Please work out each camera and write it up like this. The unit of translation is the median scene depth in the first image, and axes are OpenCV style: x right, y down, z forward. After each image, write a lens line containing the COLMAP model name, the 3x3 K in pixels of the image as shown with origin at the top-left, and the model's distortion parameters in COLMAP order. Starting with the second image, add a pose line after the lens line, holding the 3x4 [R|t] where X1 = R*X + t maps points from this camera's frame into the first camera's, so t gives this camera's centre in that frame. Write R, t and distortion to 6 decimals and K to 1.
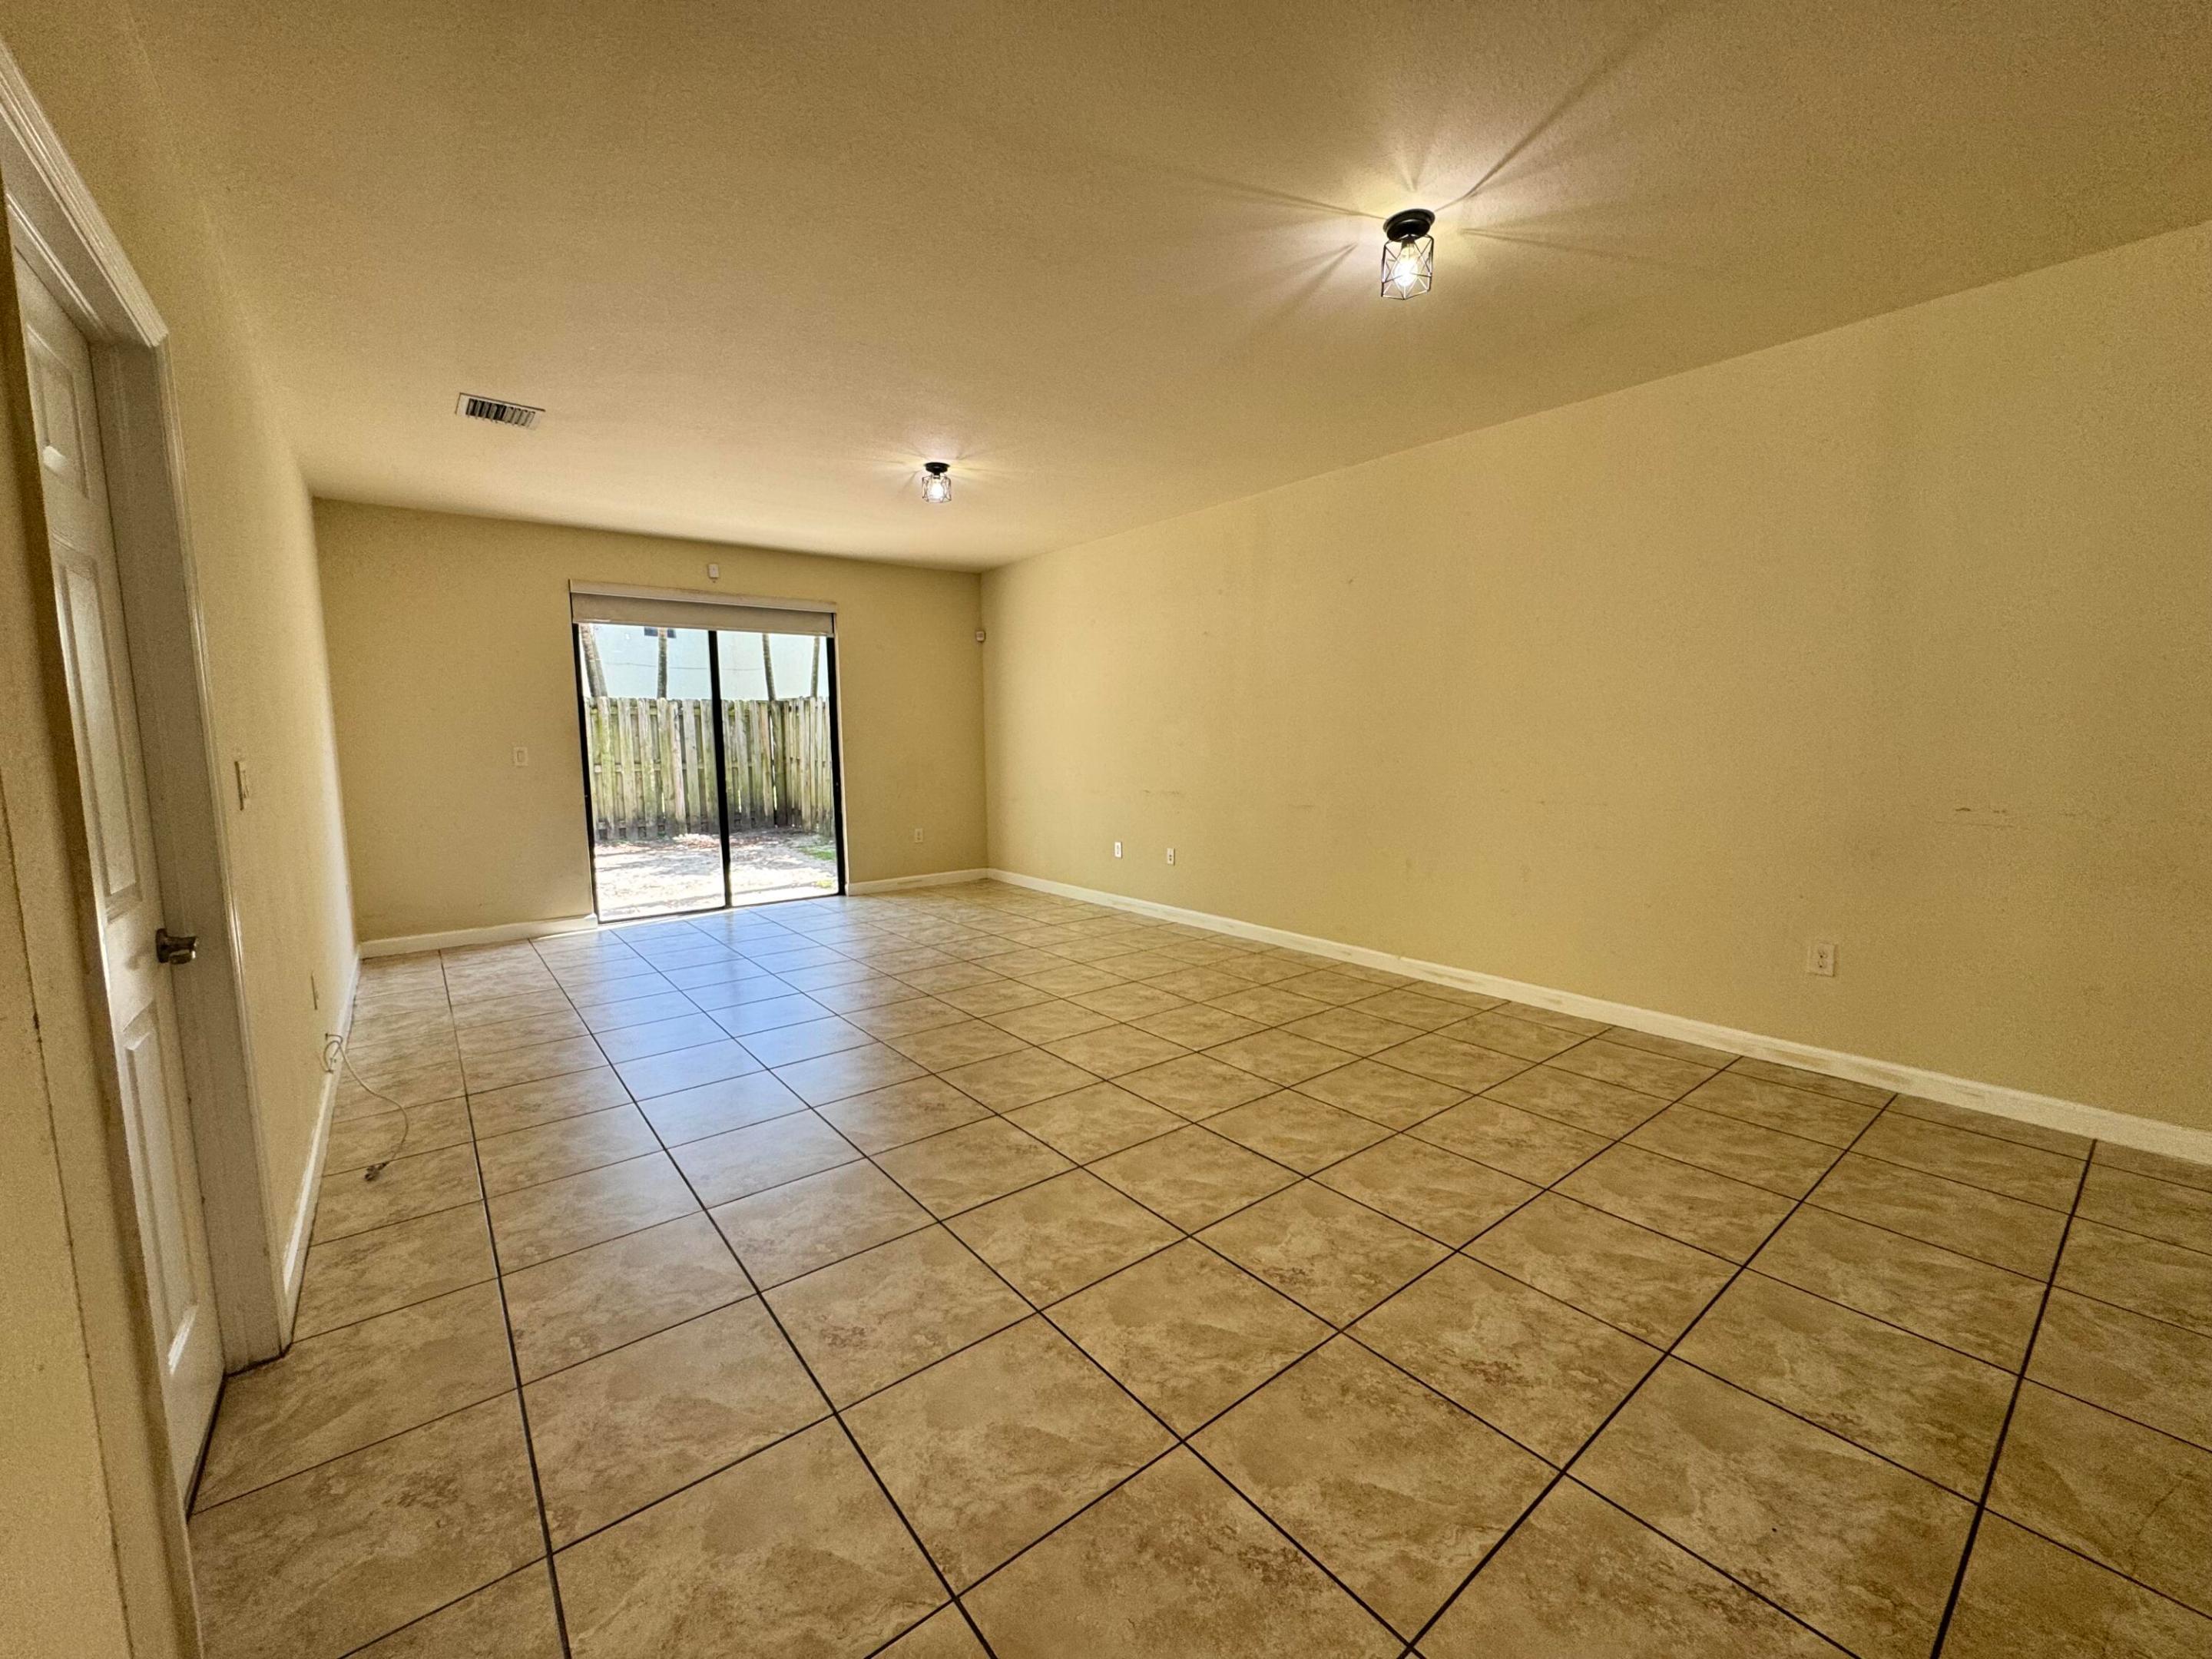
lens RADIAL K [[881.9, 0, 1106.0], [0, 881.9, 829.5], [0, 0, 1]] dist [-0.003813, 0.000764]
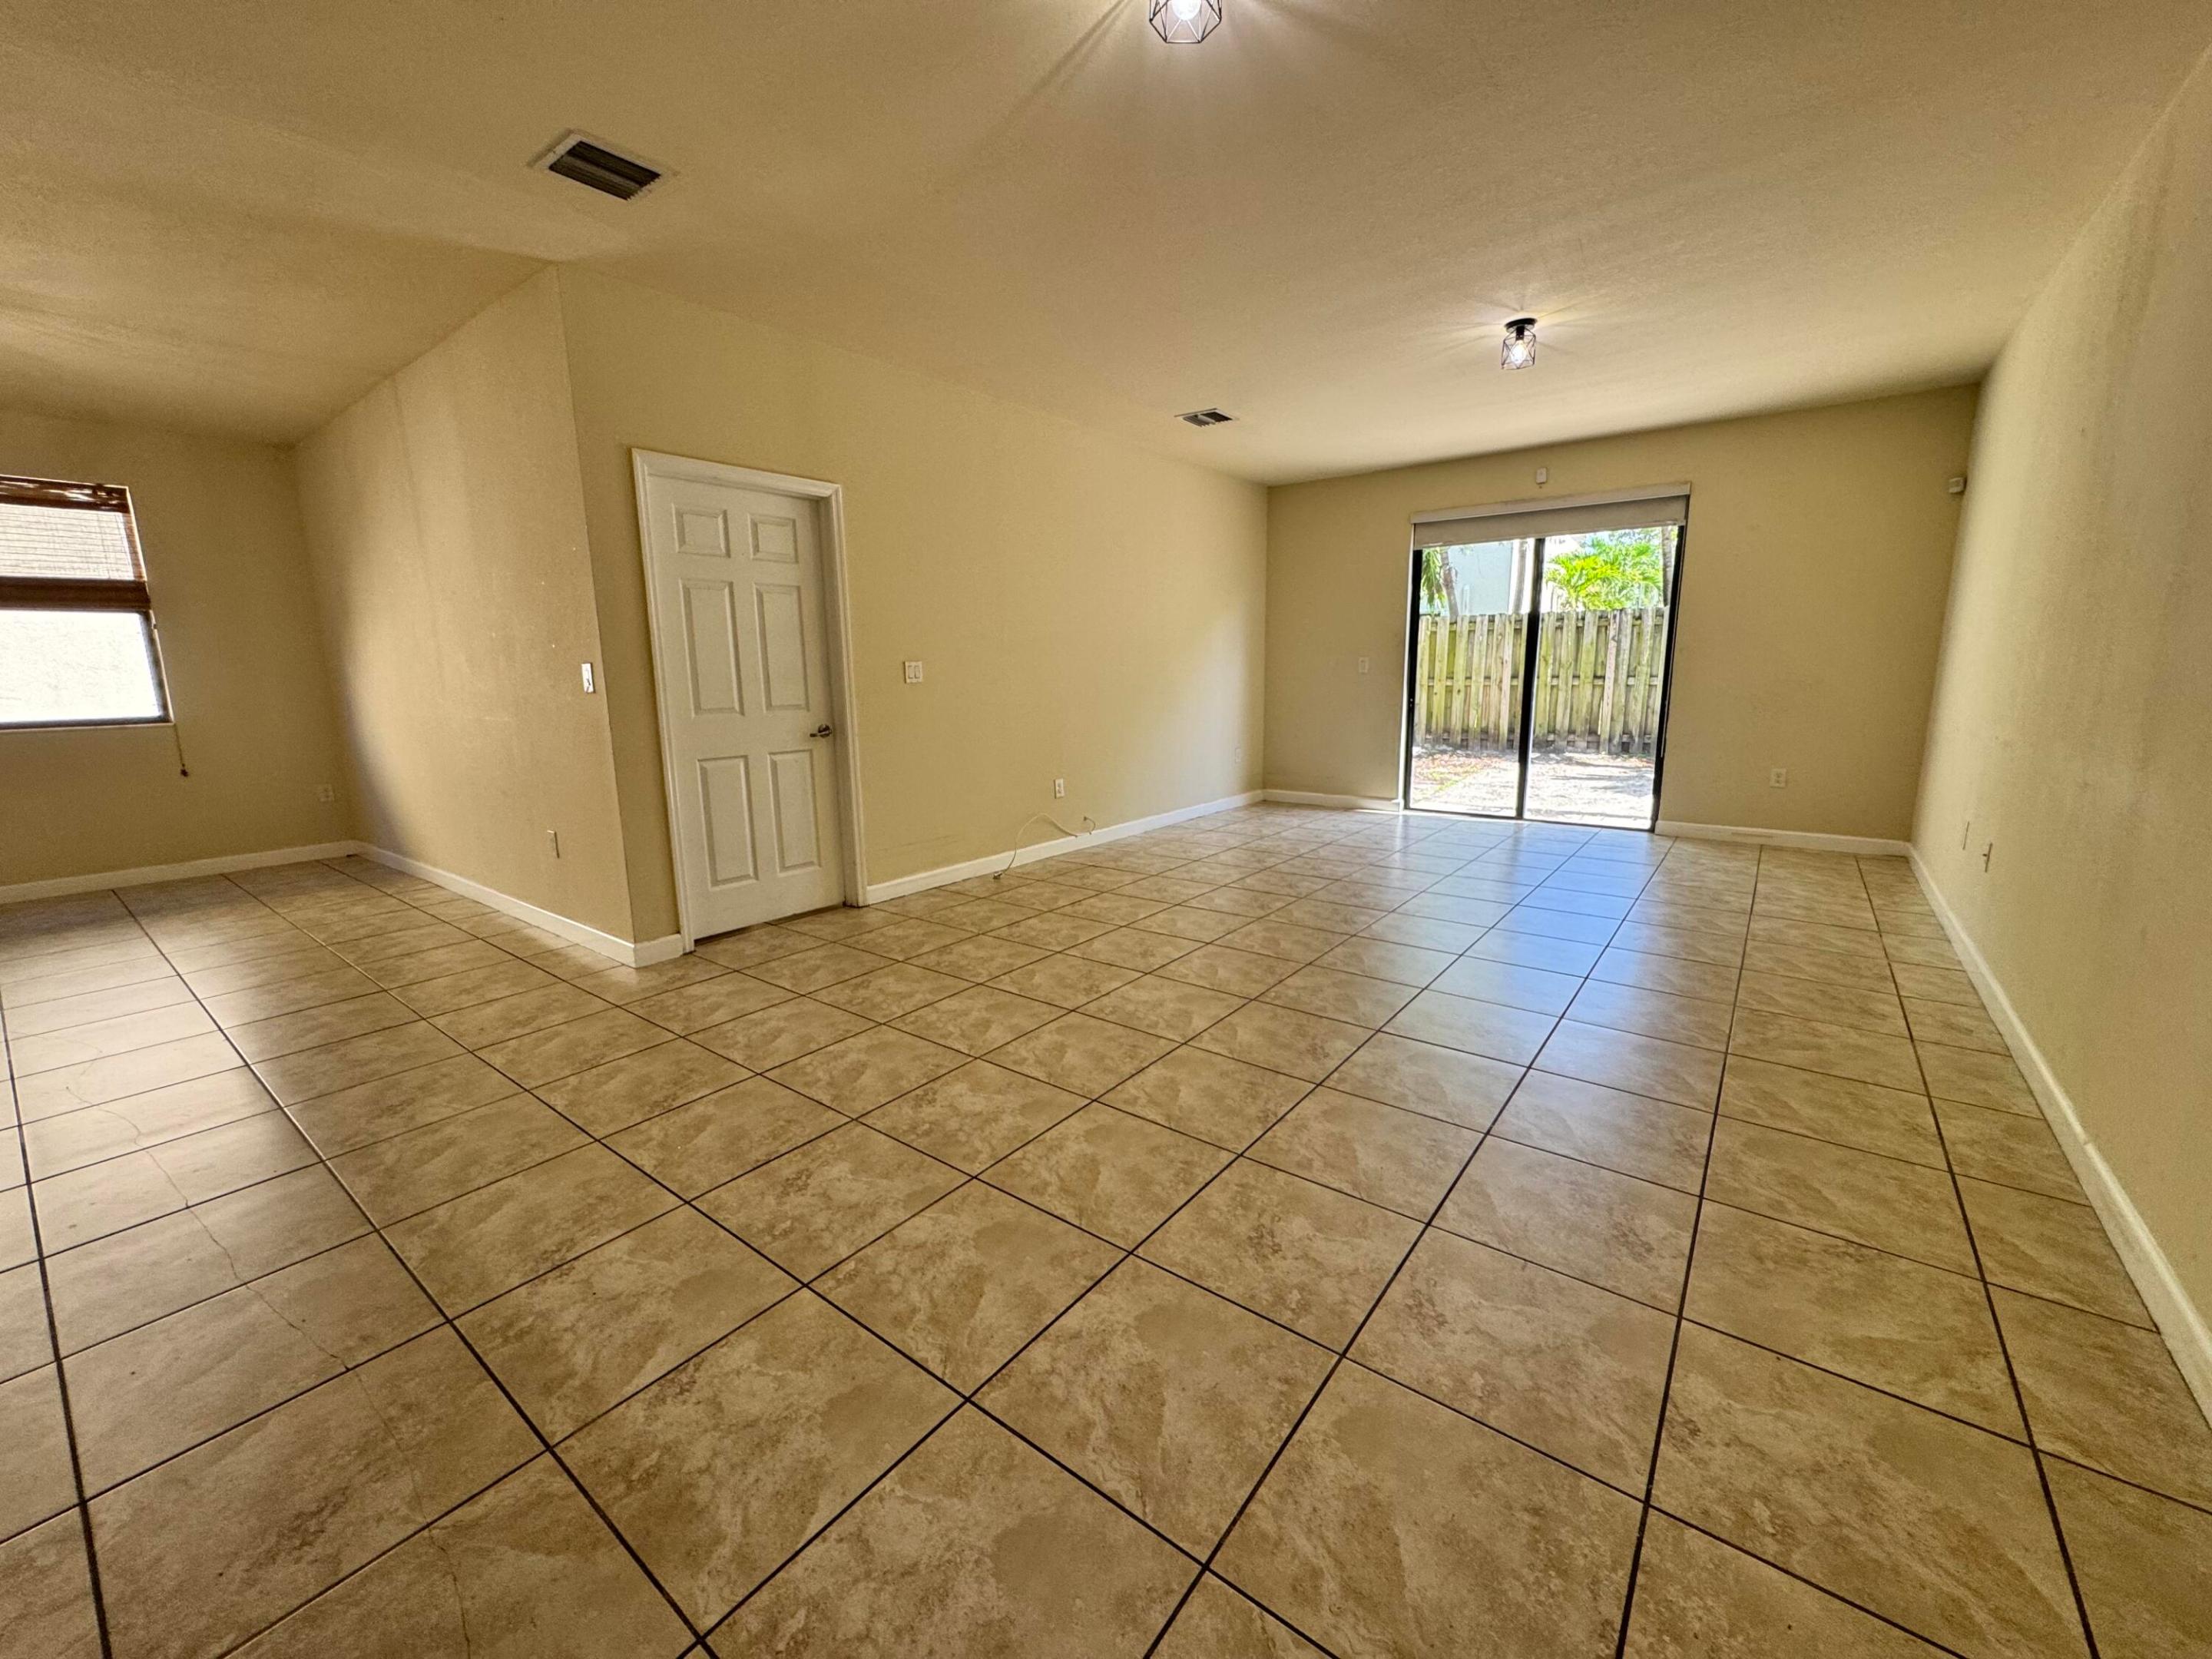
lens RADIAL K [[881.9, 0, 1106.0], [0, 881.9, 829.5], [0, 0, 1]] dist [-0.003813, 0.000764]
pose [[0.241565, 0.185520, -0.952485, 1.174230], [-0.092795, 0.981473, 0.167632, -0.069260], [0.965938, 0.047892, 0.254305, 0.795056]]
